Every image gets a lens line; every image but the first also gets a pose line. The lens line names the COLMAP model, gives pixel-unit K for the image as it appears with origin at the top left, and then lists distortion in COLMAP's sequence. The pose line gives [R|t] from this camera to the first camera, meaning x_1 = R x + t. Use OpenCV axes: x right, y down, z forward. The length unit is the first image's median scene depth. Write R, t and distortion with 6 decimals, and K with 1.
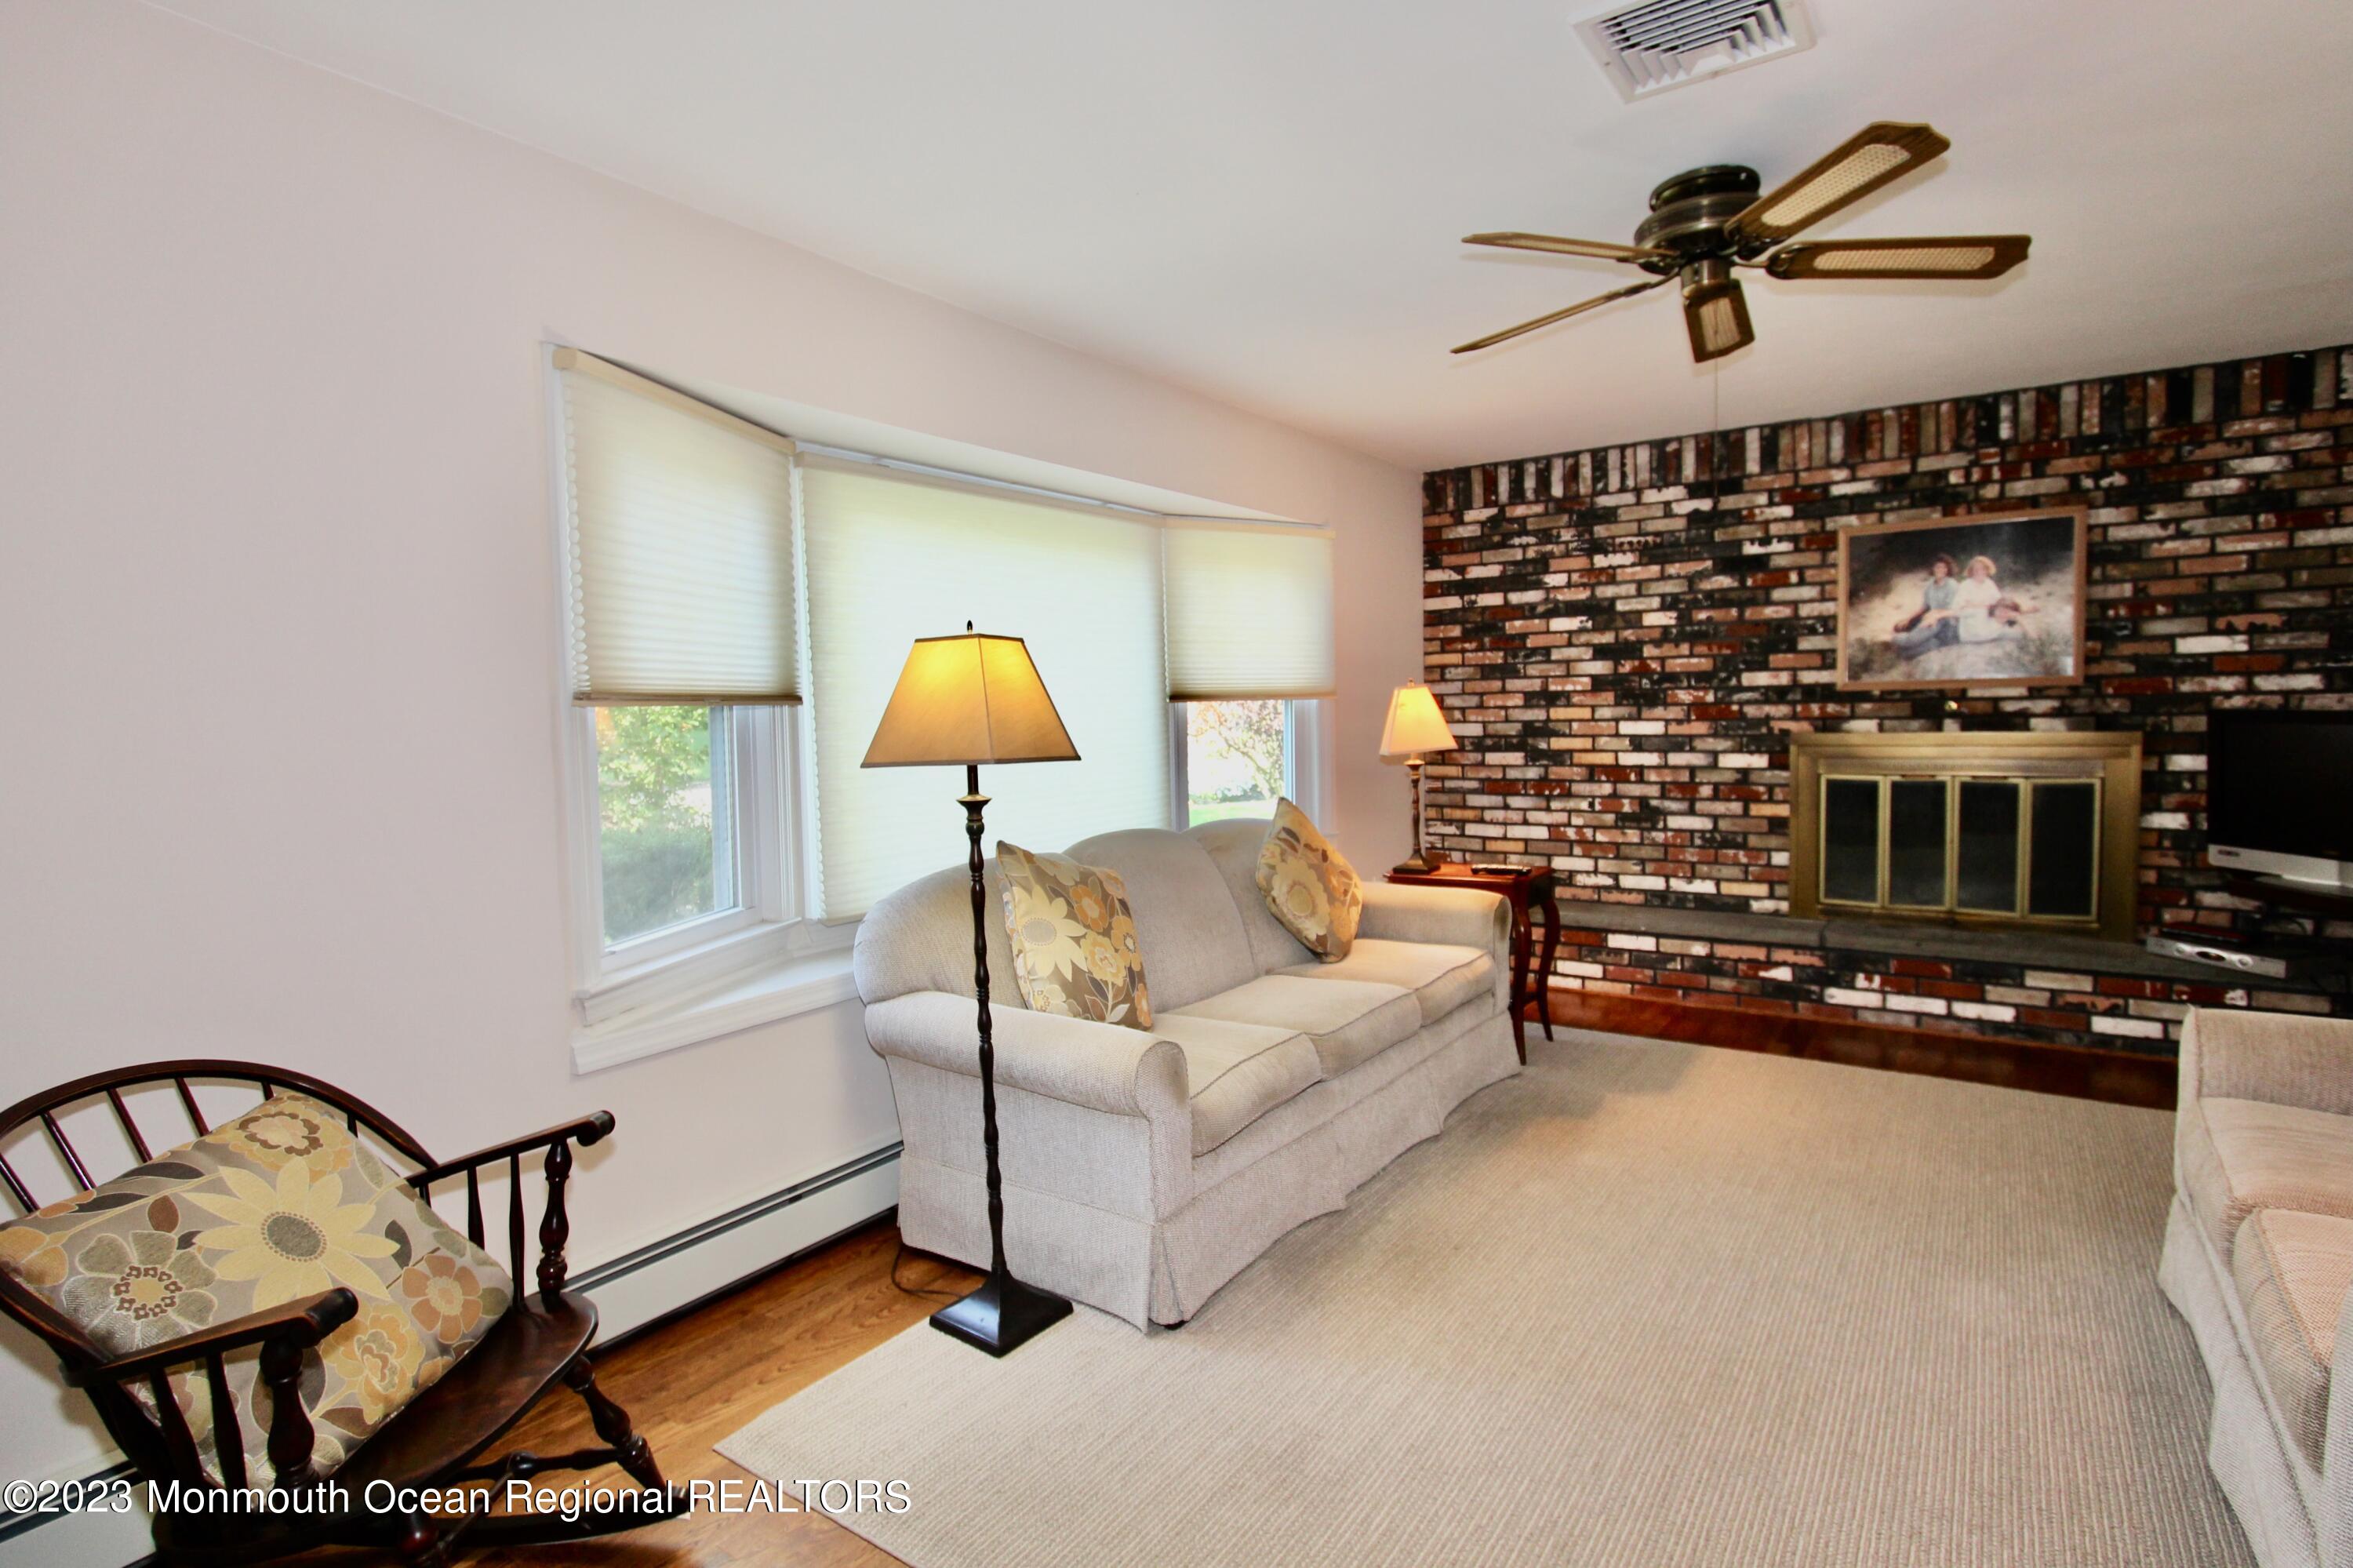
lens RADIAL K [[1158.6, 0, 1192.0], [0, 1158.6, 773.5], [0, 0, 1]] dist [-0.013484, -0.000432]
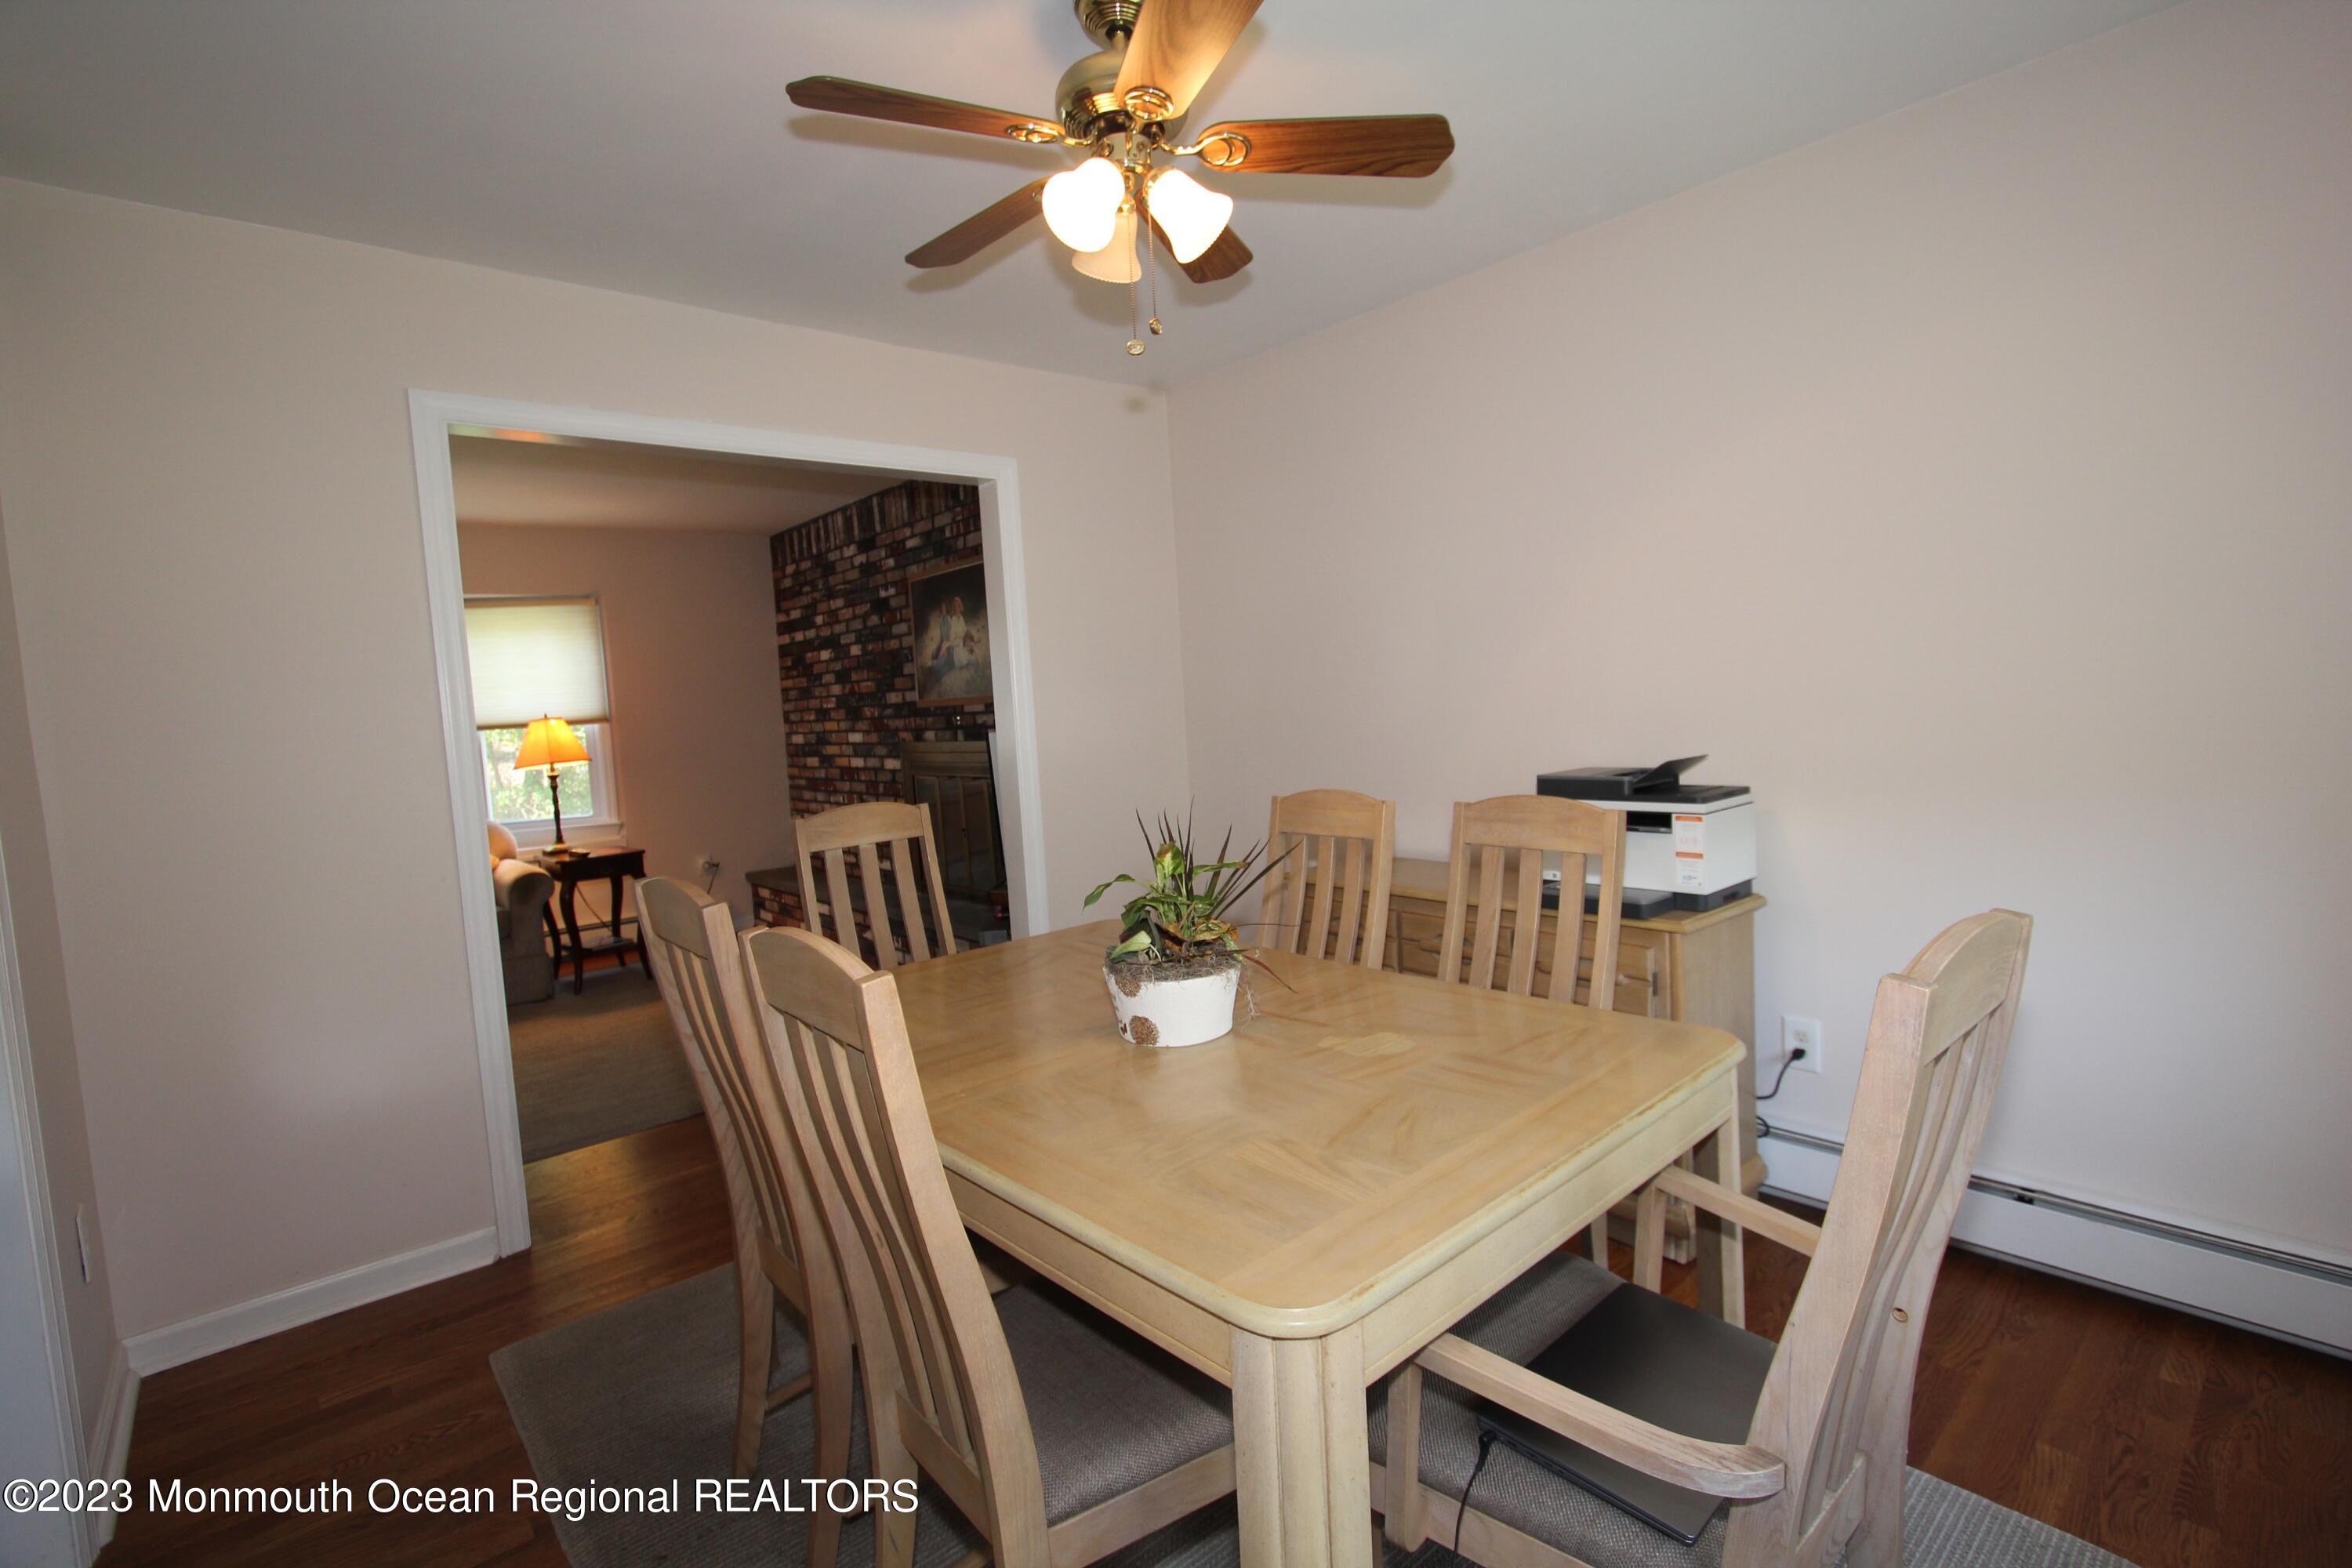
lens RADIAL K [[1078.6, 0, 1193.0], [0, 1078.6, 772.8], [0, 0, 1]] dist [-0.014663, 0.000411]
pose [[0.971629, -0.013176, -0.236141, 1.126457], [0.017961, 0.999674, 0.018124, -0.017604], [0.235826, -0.021851, 0.971550, -0.050059]]
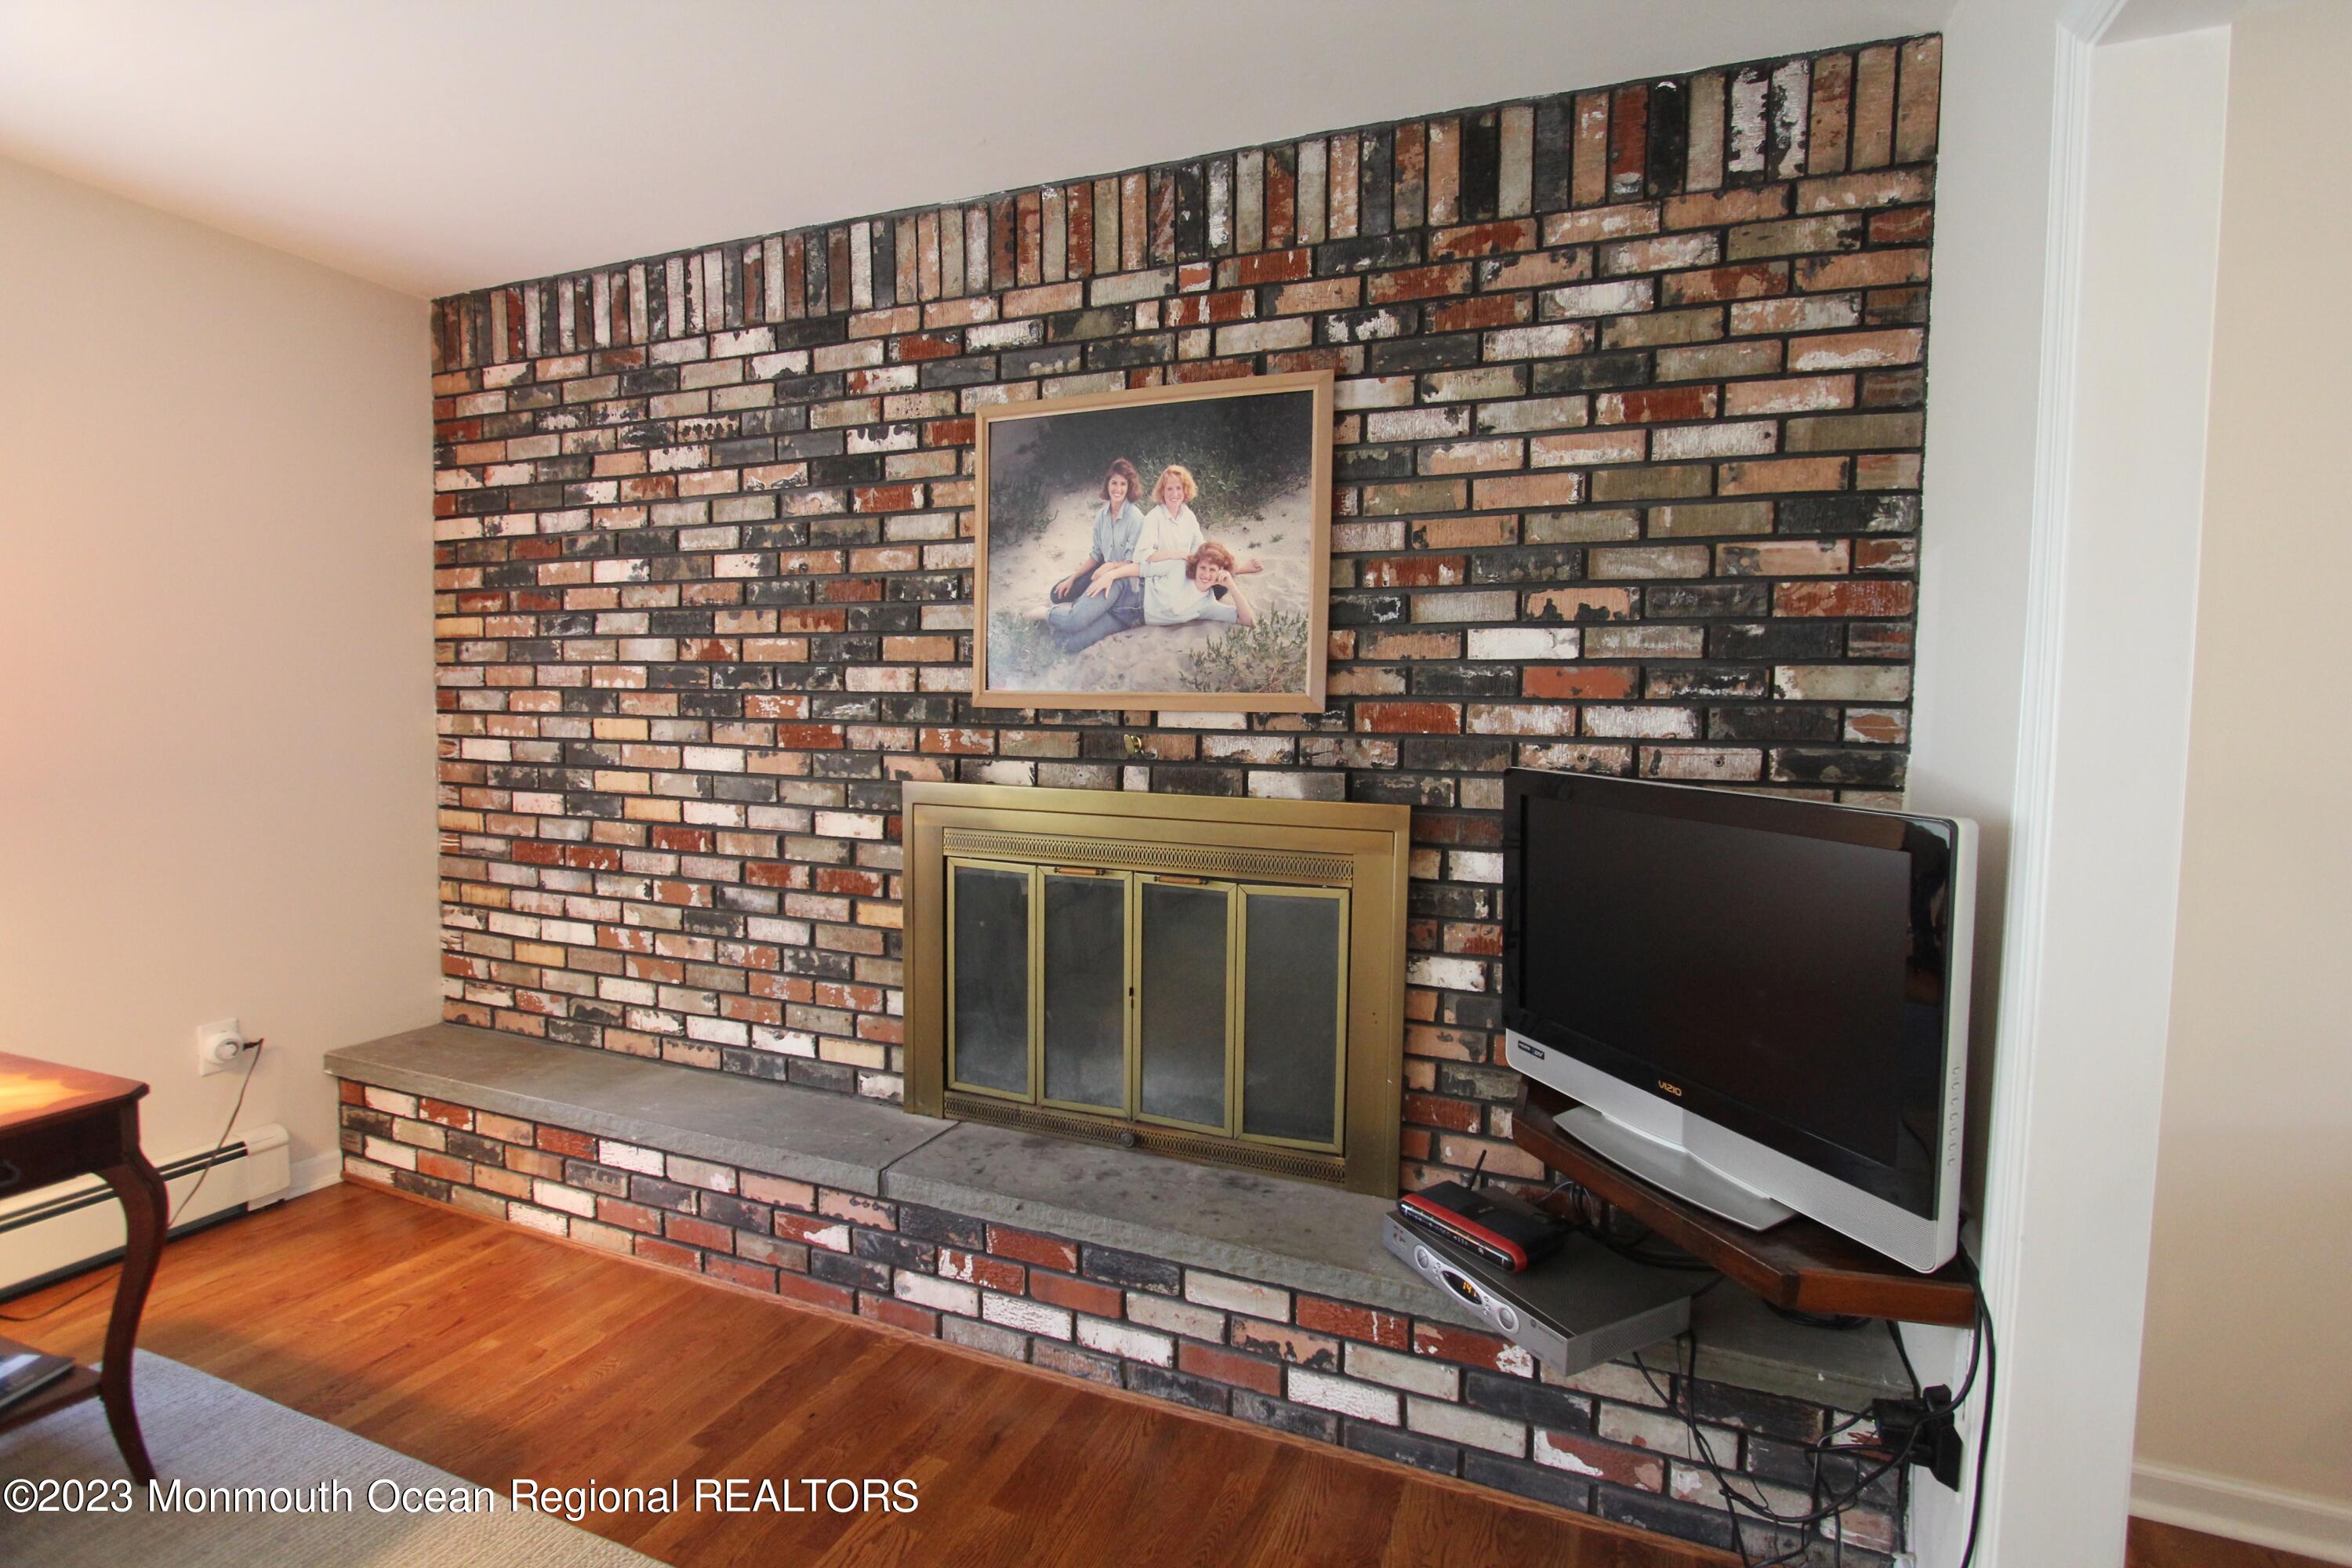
lens RADIAL K [[1078.6, 0, 1193.0], [0, 1078.6, 772.8], [0, 0, 1]] dist [-0.014663, 0.000411]
pose [[0.971920, 0.028549, 0.233574, 0.547060], [-0.028349, 0.999589, -0.004214, -0.041340], [-0.233598, -0.002525, 0.972330, 0.482806]]
